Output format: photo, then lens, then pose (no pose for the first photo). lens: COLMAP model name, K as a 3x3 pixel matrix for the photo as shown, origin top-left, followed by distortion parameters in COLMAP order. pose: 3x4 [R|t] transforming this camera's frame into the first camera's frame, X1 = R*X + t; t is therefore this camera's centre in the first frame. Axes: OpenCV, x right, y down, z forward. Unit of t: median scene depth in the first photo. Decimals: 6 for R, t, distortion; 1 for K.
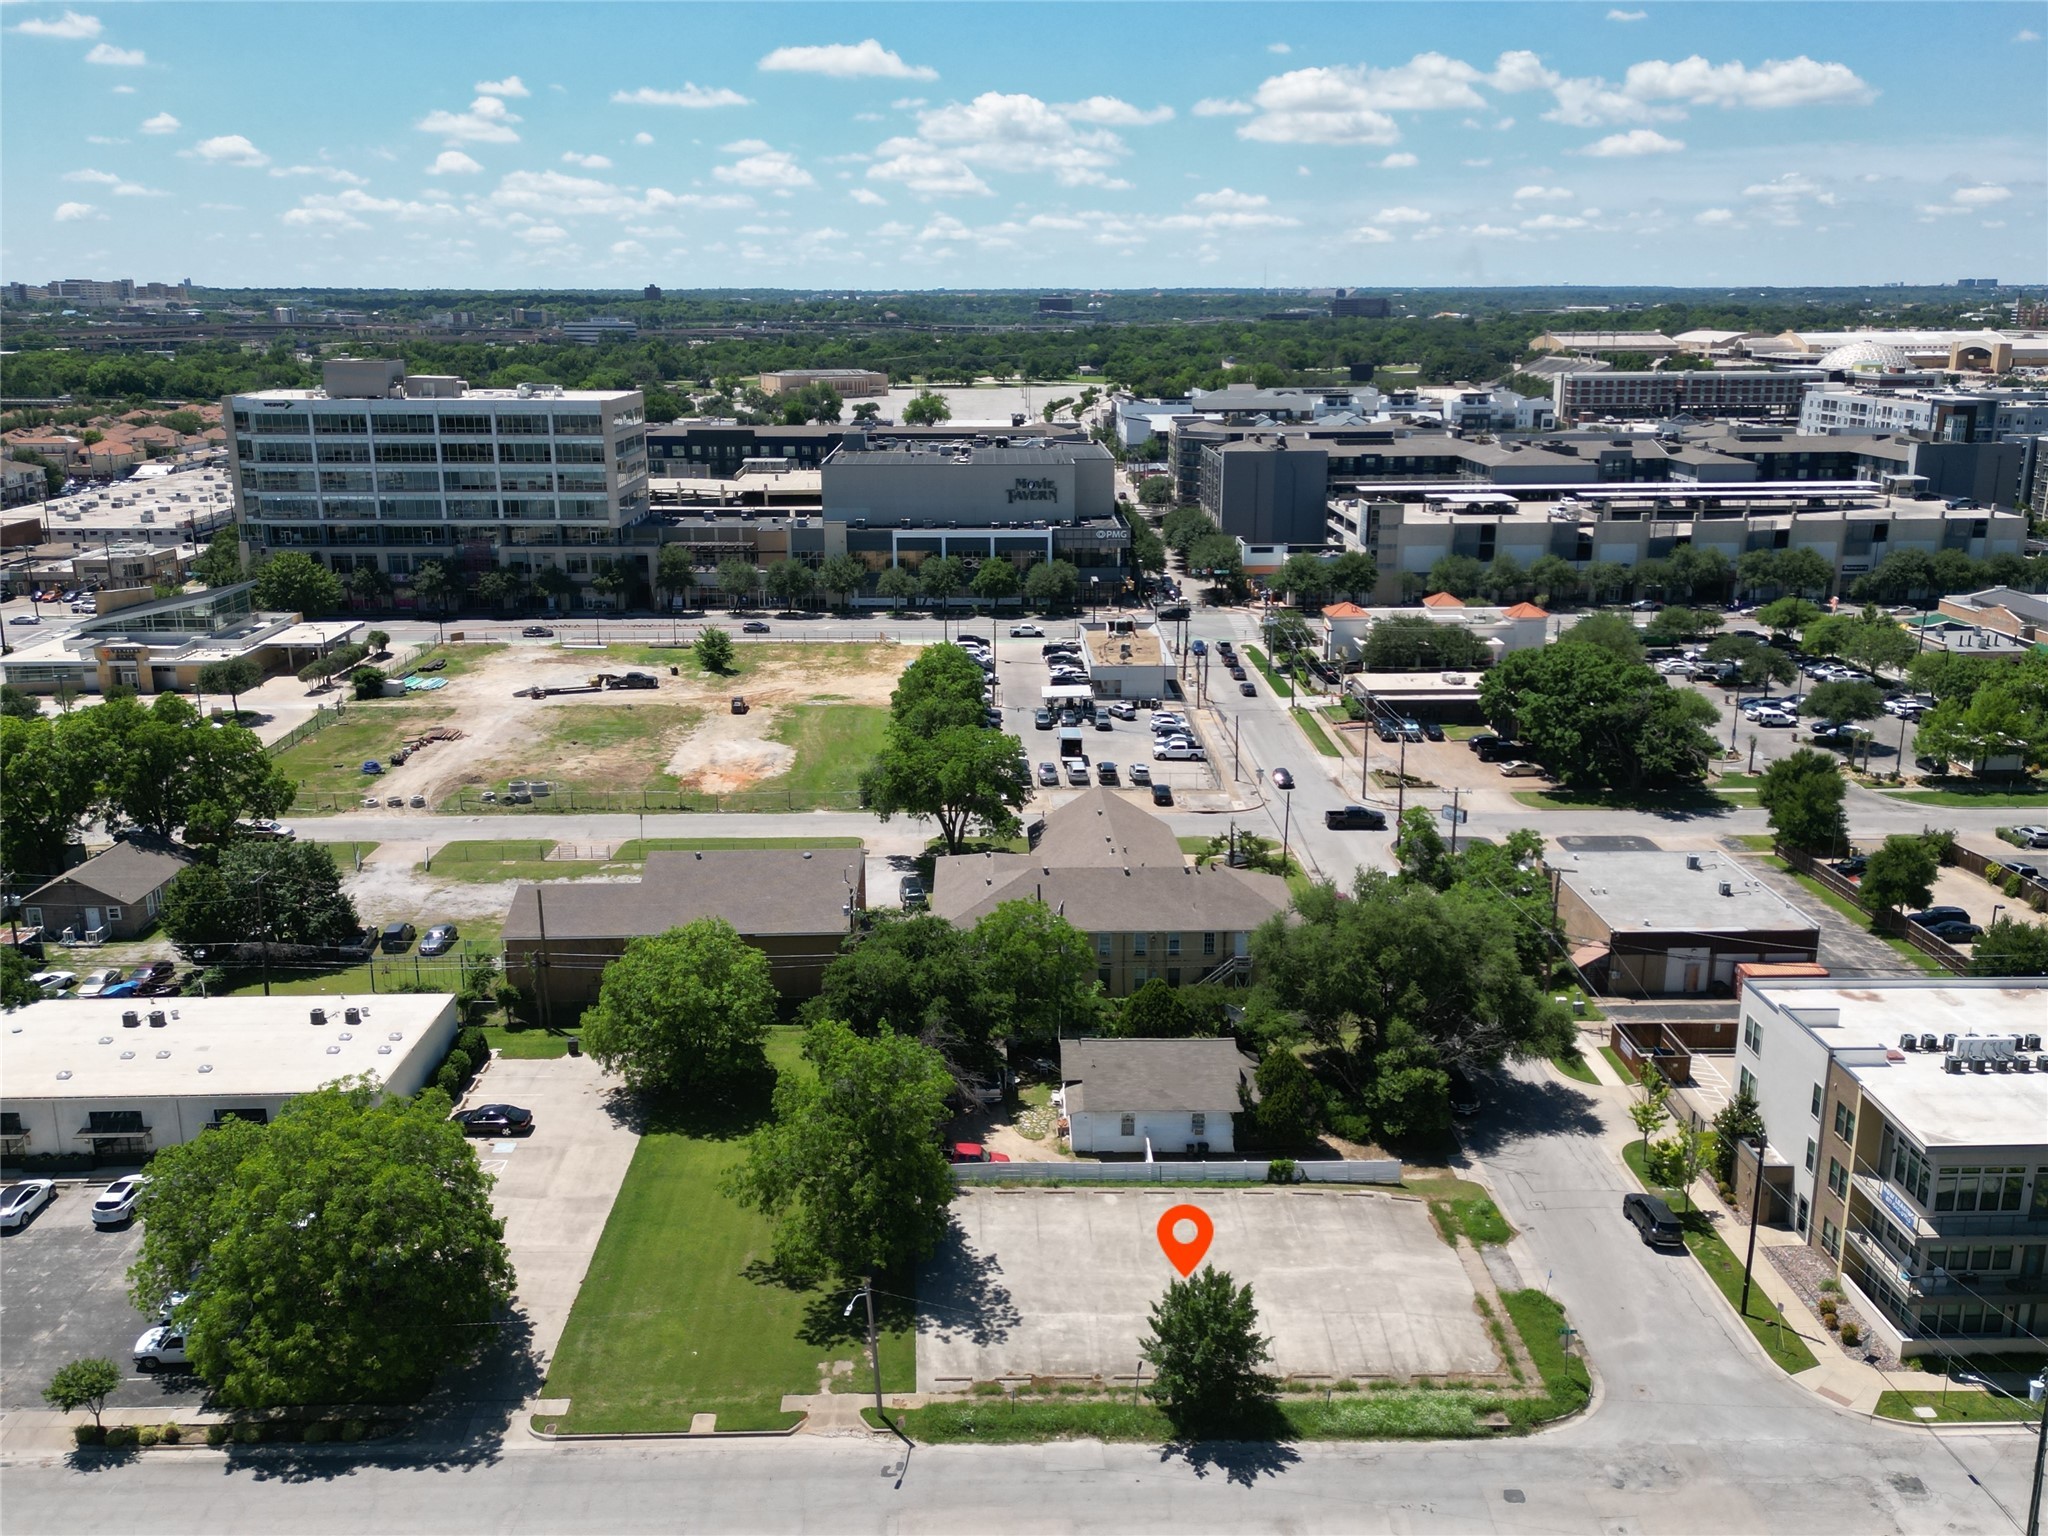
lens RADIAL K [[1729.4, 0, 1023.1], [0, 1729.4, 784.4], [0, 0, 1]] dist [0.077251, -0.069599]
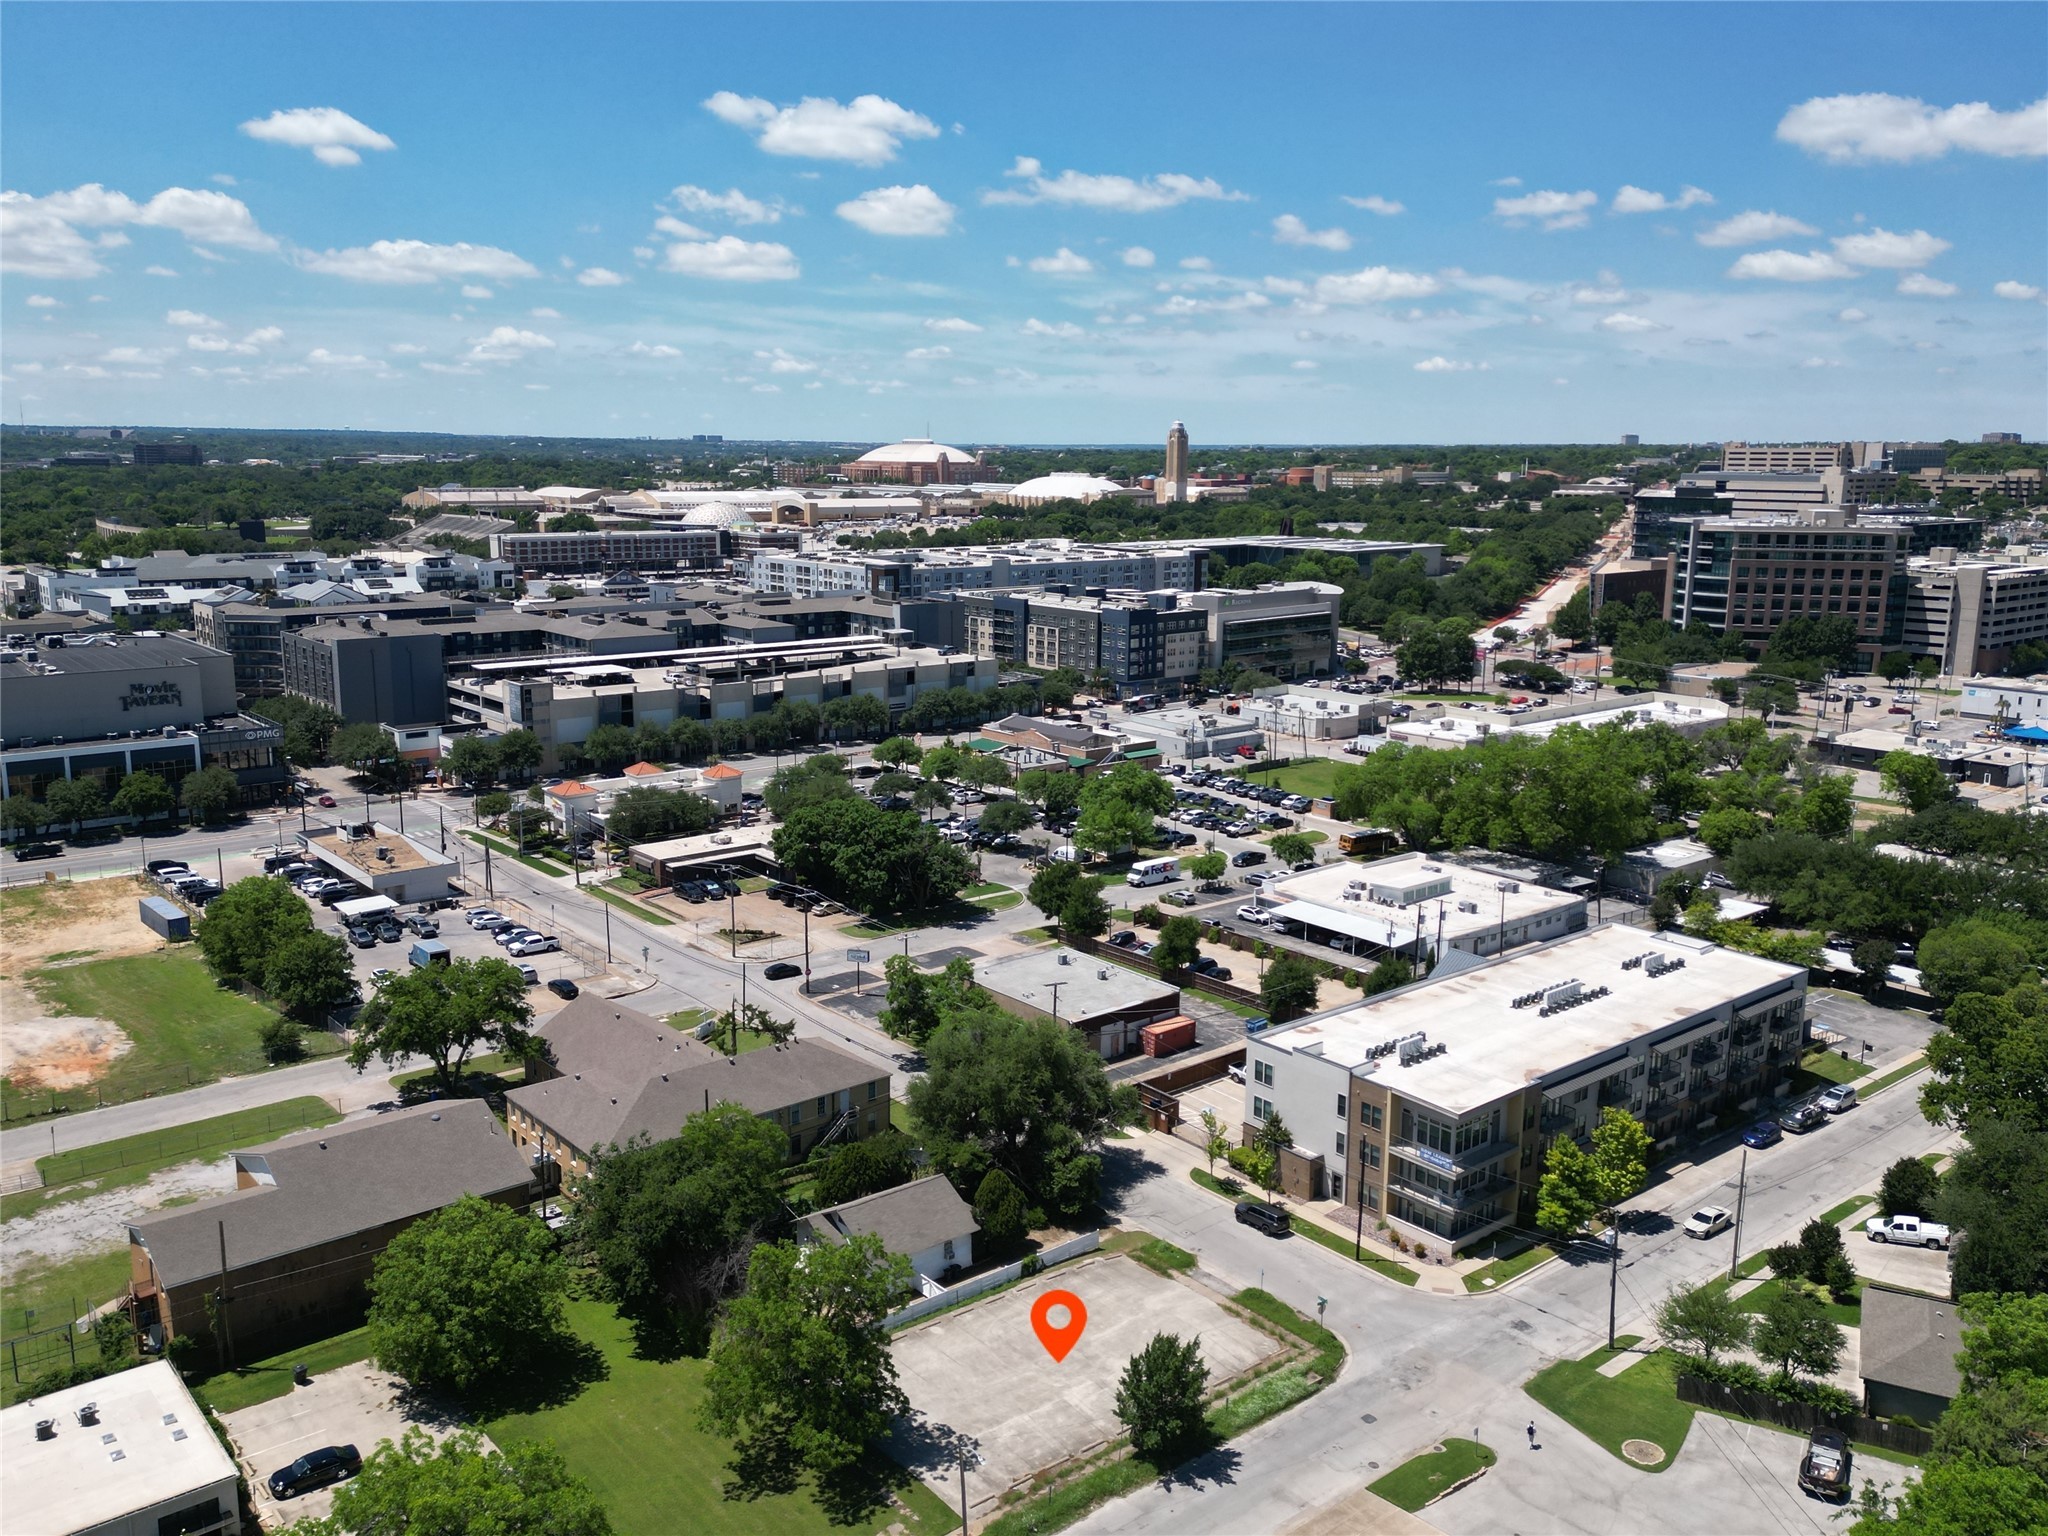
lens RADIAL K [[1660.5, 0, 1031.1], [0, 1660.5, 758.1], [0, 0, 1]] dist [0.058306, -0.025721]
pose [[0.781695, -0.105902, 0.614604, -0.422852], [0.157538, 0.987048, -0.030290, -0.078048], [-0.603436, 0.120501, 0.788254, 0.006005]]
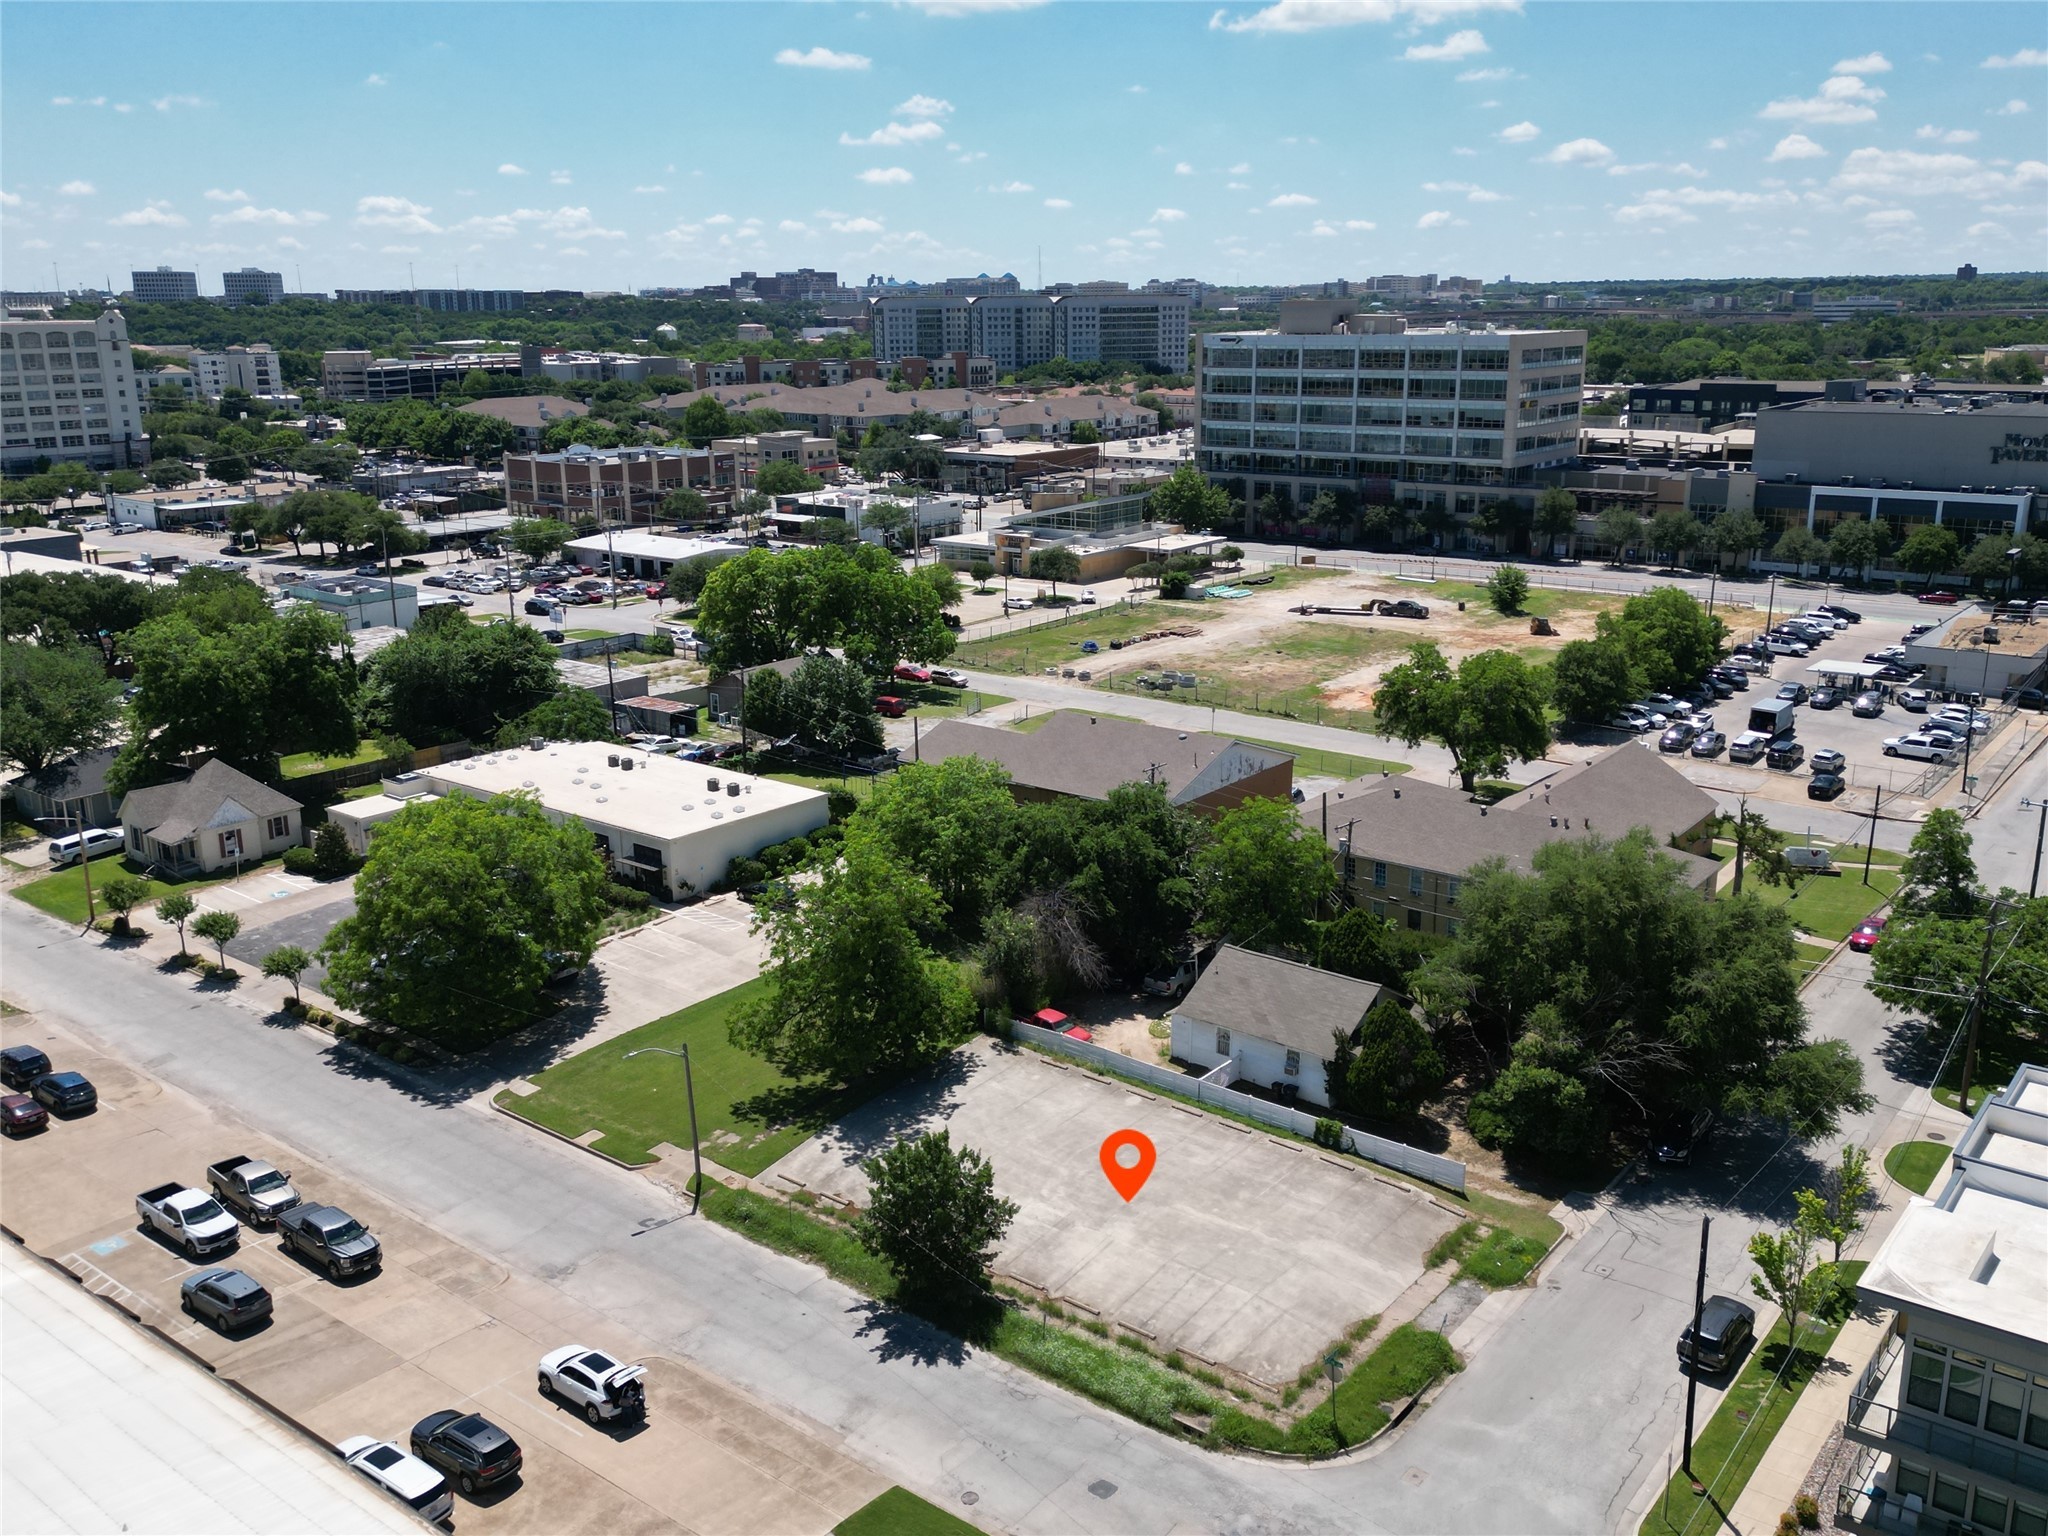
lens RADIAL K [[1729.4, 0, 1028.7], [0, 1729.4, 764.5], [0, 0, 1]] dist [0.077251, -0.069599]
pose [[0.769378, 0.160656, -0.618261, 0.406217], [-0.165040, 0.984990, 0.050573, 0.021841], [0.617106, 0.063128, 0.784344, 0.184180]]
